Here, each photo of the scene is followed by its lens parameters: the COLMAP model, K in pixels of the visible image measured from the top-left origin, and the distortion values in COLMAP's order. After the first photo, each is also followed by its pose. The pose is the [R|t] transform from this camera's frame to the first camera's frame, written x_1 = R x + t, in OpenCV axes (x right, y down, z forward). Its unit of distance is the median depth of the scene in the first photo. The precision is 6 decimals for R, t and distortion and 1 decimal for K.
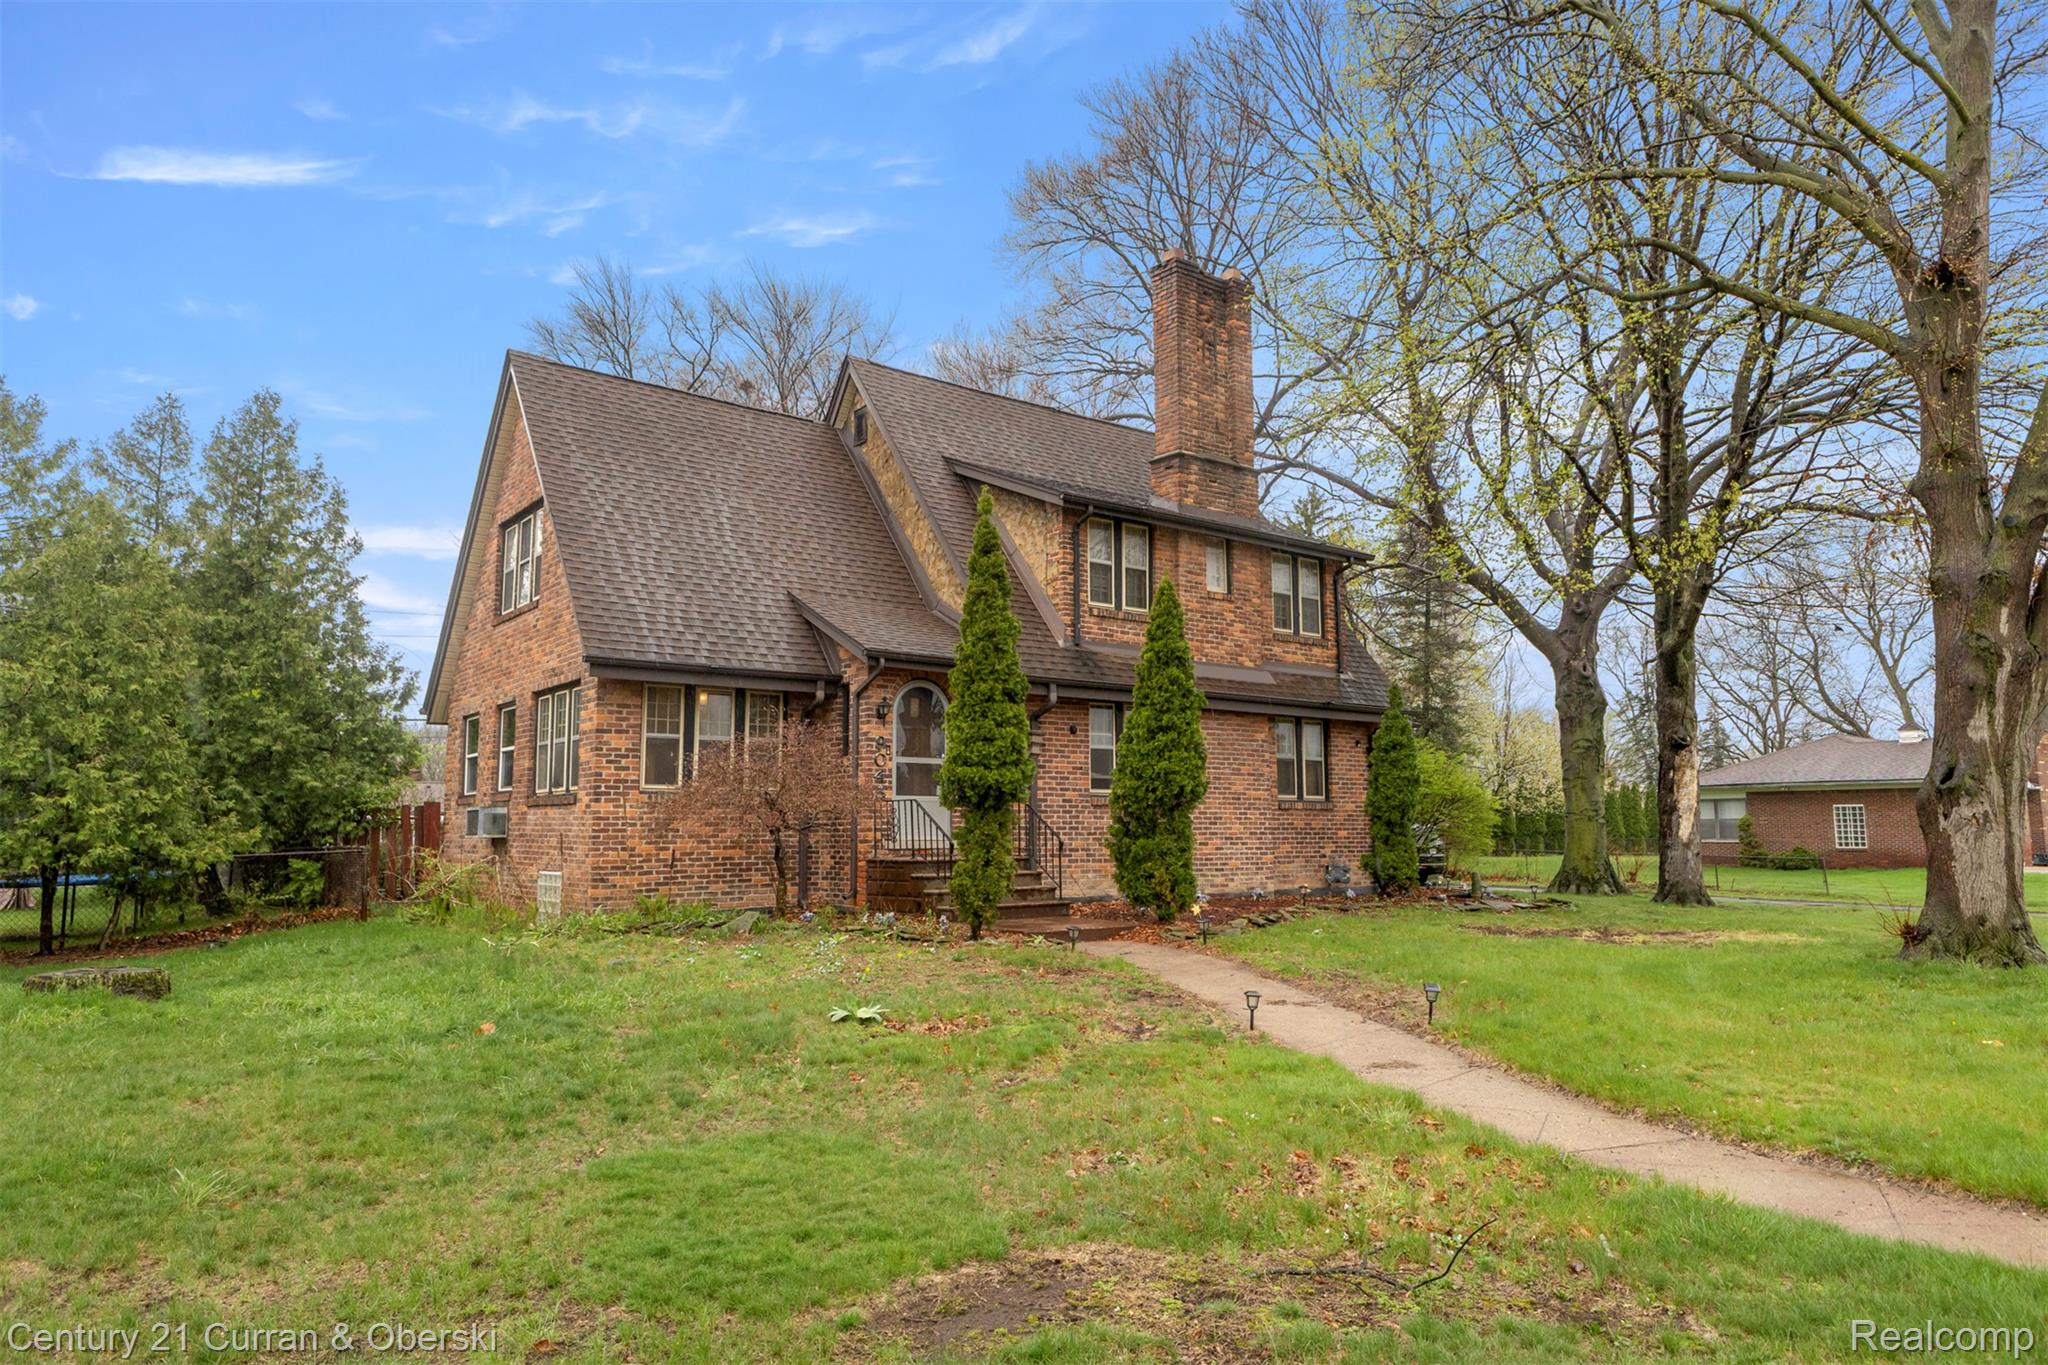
lens RADIAL K [[1282.9, 0, 1024.0], [0, 1282.9, 682.5], [0, 0, 1]] dist [0.031737, -0.000102]
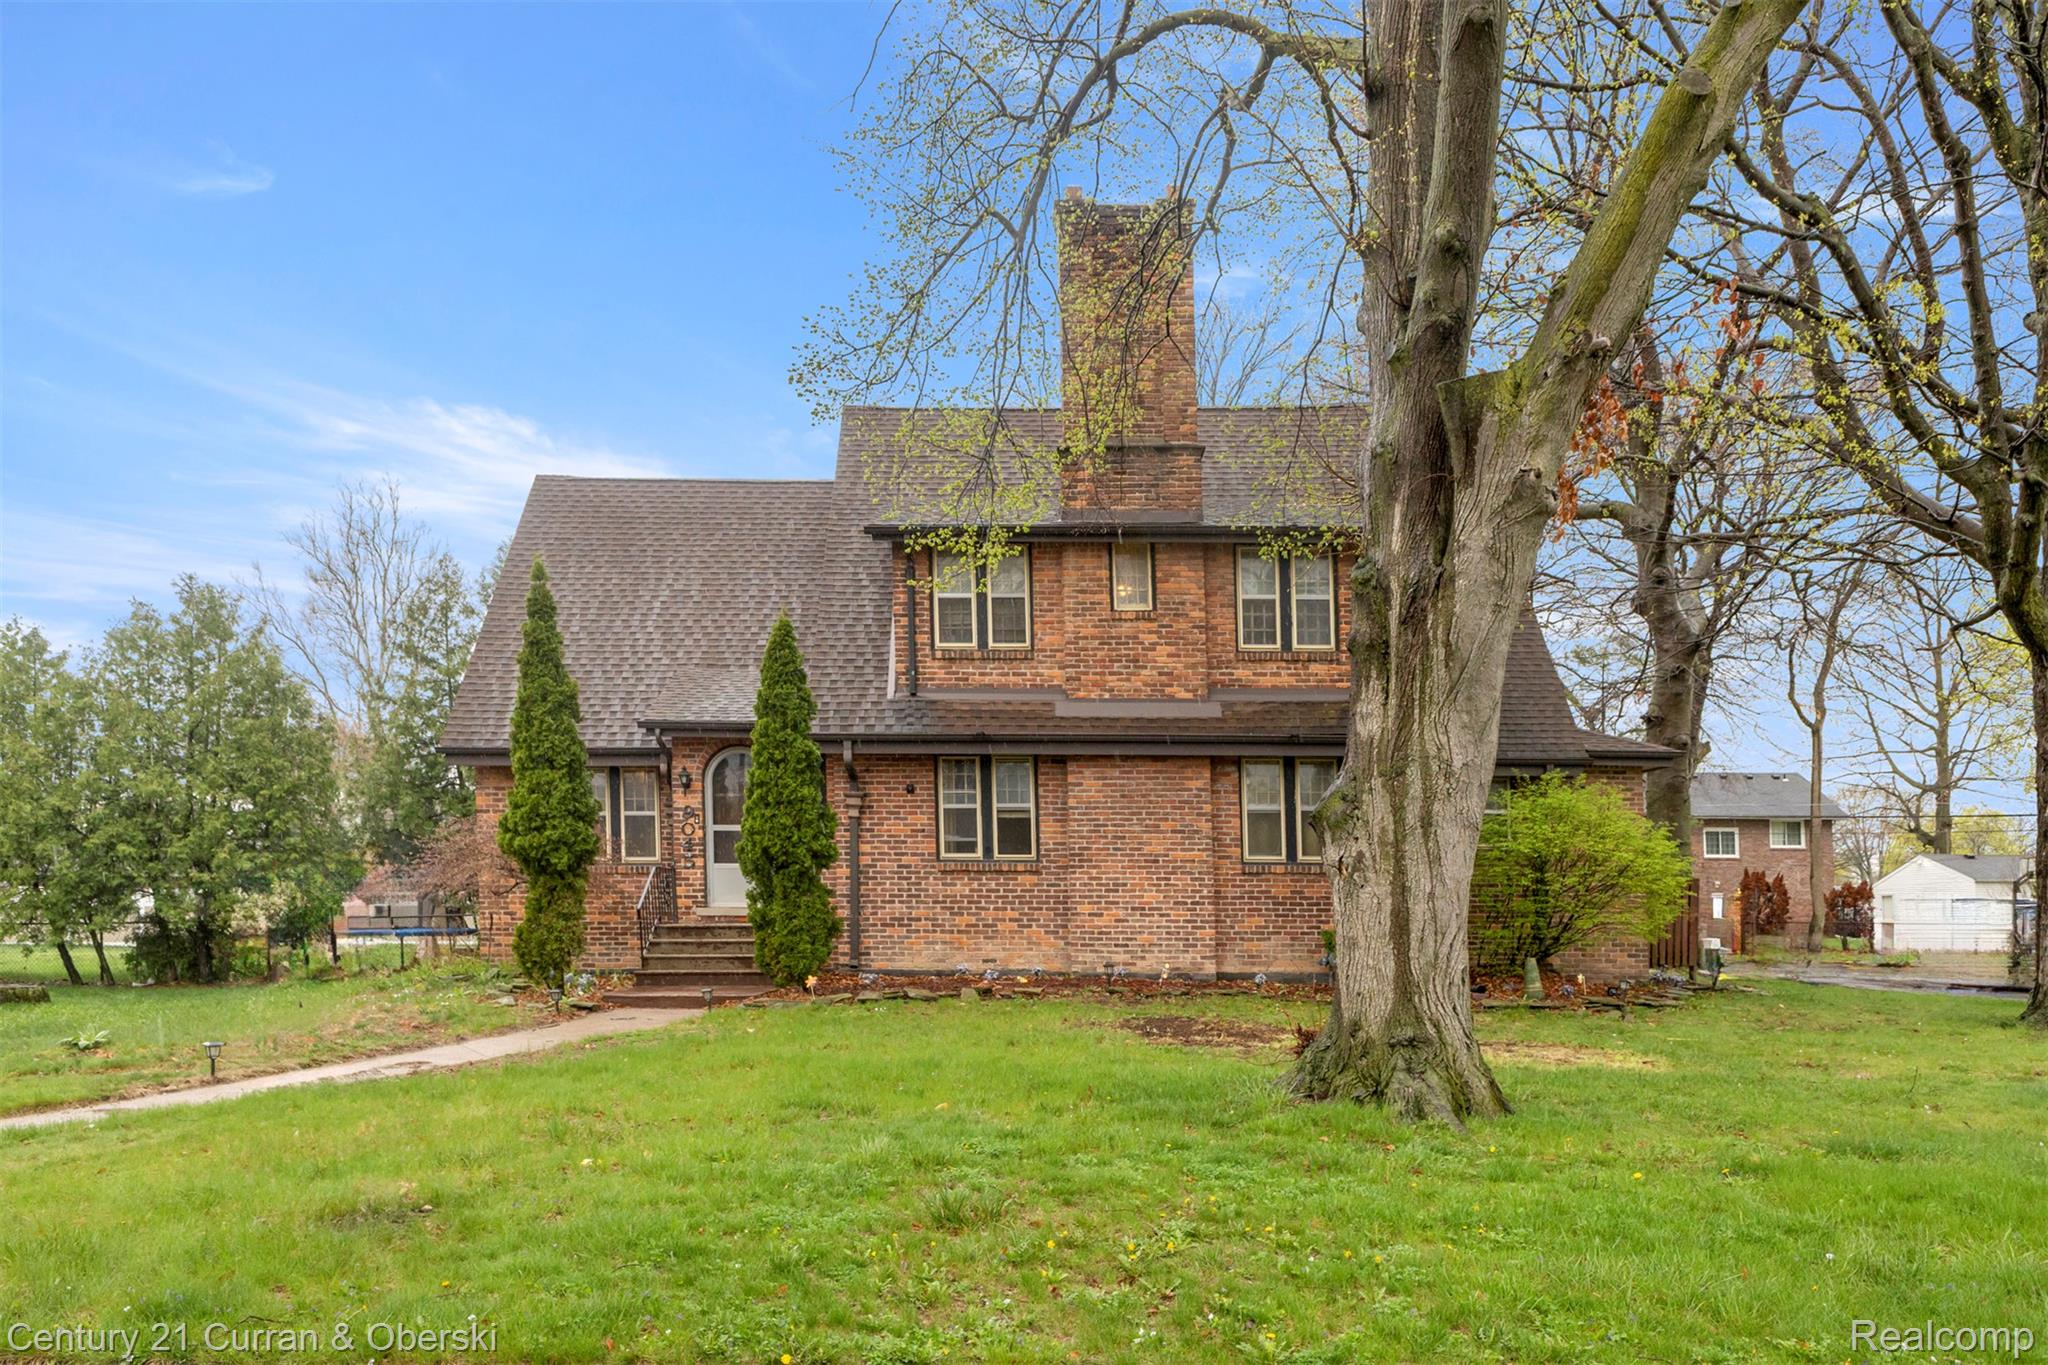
lens RADIAL K [[1365.5, 0, 1023.1], [0, 1365.5, 908.8], [0, 0, 1]] dist [0.002942, 0.000760]
pose [[0.791632, 0.003686, -0.610987, 0.734718], [0.065036, 0.993792, 0.090261, 0.041642], [0.607527, -0.111190, 0.786478, 0.293389]]
